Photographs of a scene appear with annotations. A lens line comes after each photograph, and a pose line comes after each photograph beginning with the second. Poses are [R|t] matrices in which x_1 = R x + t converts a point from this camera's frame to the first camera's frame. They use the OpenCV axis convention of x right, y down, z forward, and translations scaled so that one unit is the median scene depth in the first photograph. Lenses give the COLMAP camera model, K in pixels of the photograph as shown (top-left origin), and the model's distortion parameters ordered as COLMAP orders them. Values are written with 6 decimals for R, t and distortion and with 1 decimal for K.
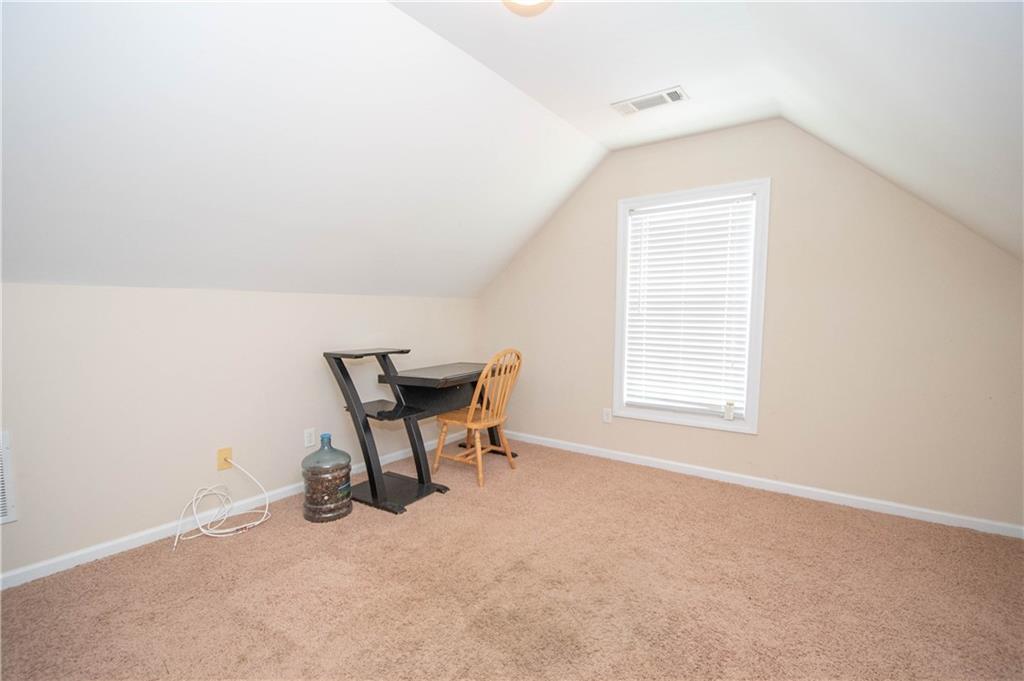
lens RADIAL K [[450.4, 0, 513.9], [0, 450.4, 350.4], [0, 0, 1]] dist [0.010185, -0.019001]
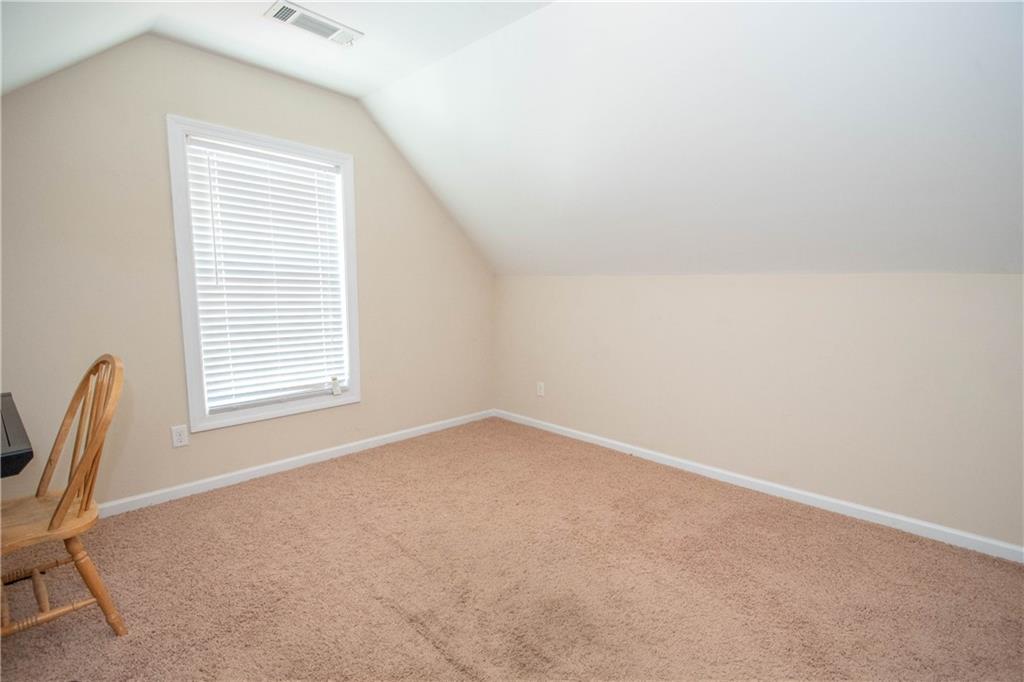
lens RADIAL K [[450.4, 0, 513.9], [0, 450.4, 350.9], [0, 0, 1]] dist [0.010185, -0.019001]
pose [[0.154076, -0.134446, 0.978869, -0.422577], [0.065077, 0.989929, 0.125722, -0.041216], [-0.985914, 0.044331, 0.161274, 0.449412]]
